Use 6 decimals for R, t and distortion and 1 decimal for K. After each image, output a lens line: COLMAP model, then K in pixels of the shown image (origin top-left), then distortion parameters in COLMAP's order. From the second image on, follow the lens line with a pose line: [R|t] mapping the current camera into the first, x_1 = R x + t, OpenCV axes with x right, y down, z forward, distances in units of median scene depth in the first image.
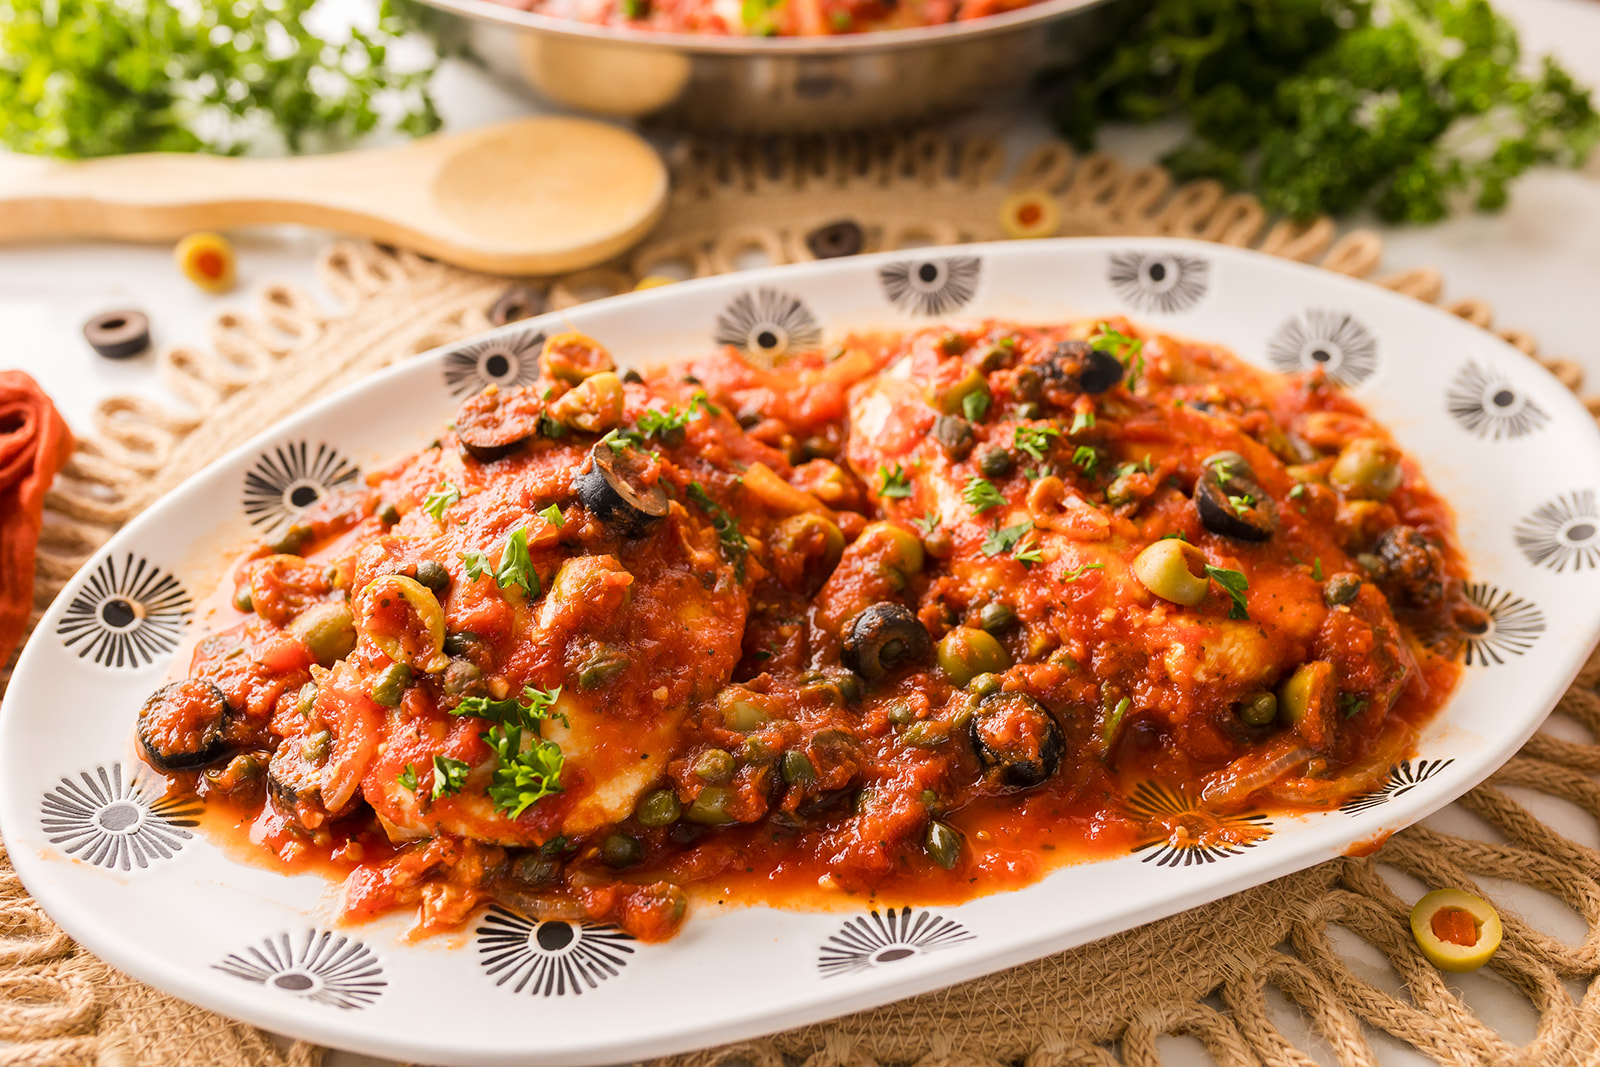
lens RADIAL K [[1598.7, 0, 786.7], [0, 1598.7, 532.1], [0, 0, 1]] dist [0.002338, 0.001005]
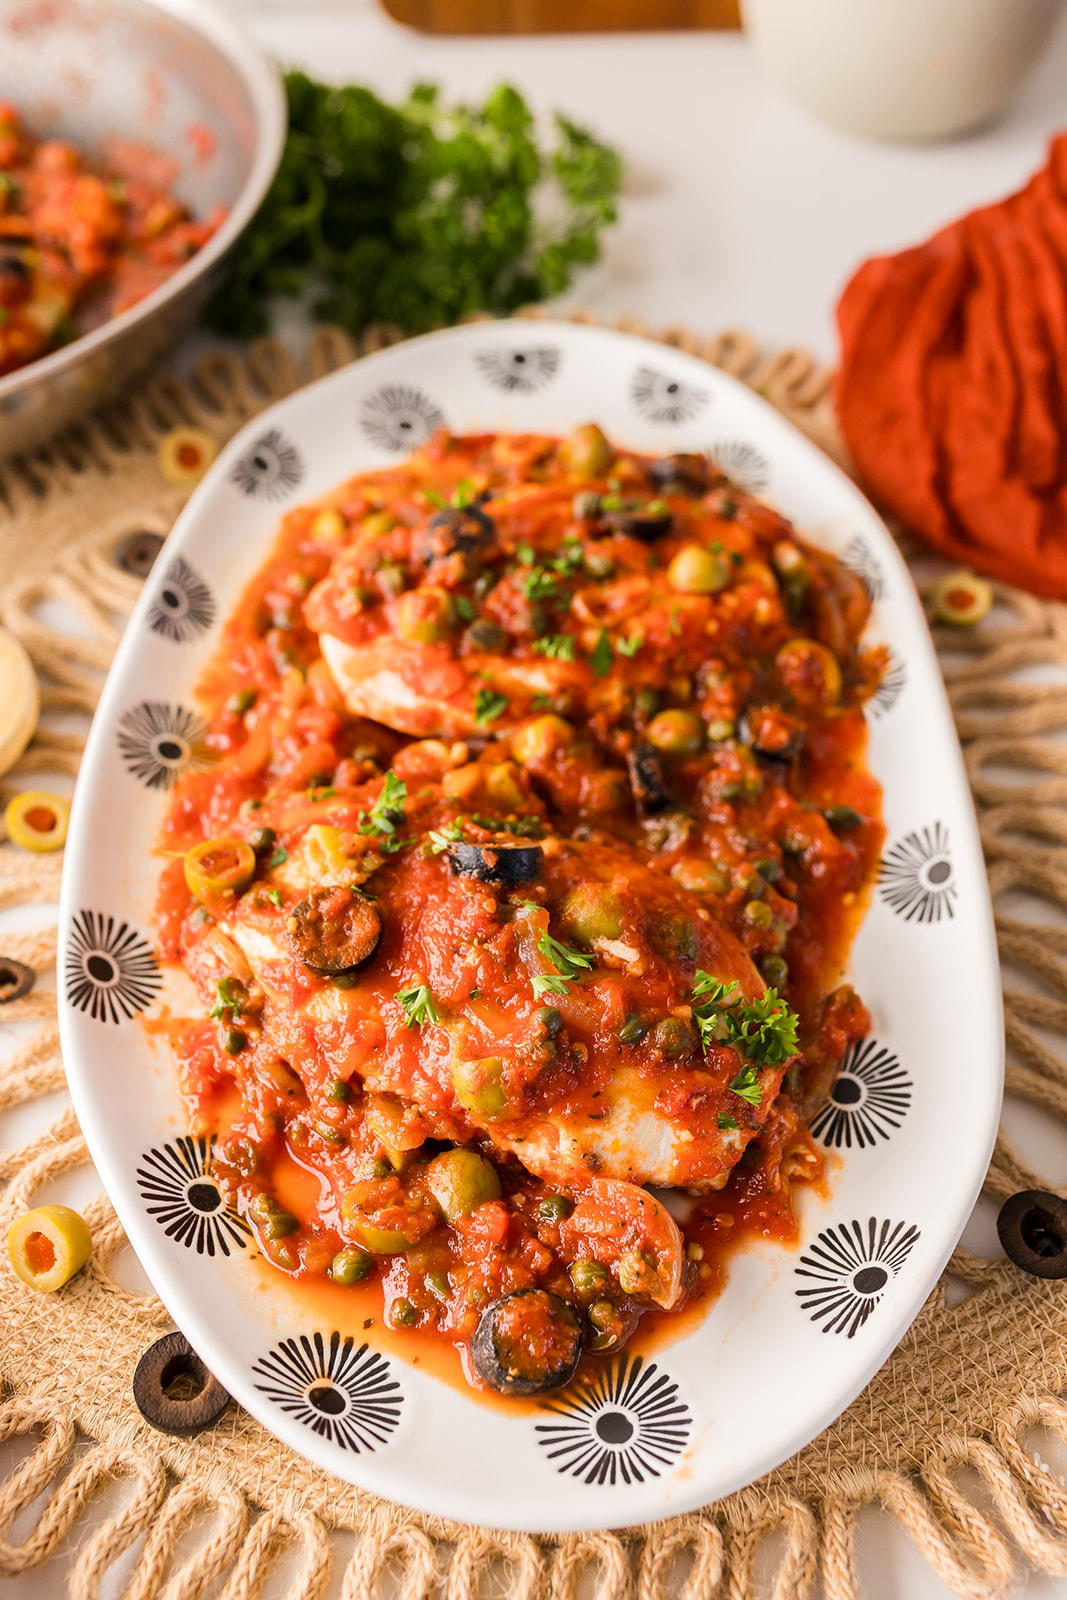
lens RADIAL K [[1630.1, 0, 509.1], [0, 1630.1, 801.6], [0, 0, 1]] dist [0.005877, -0.024309]
pose [[0.345854, -0.718521, 0.603417, -0.708661], [0.639890, 0.650970, 0.408386, -0.473078], [-0.686240, 0.244878, 0.684915, 0.261307]]
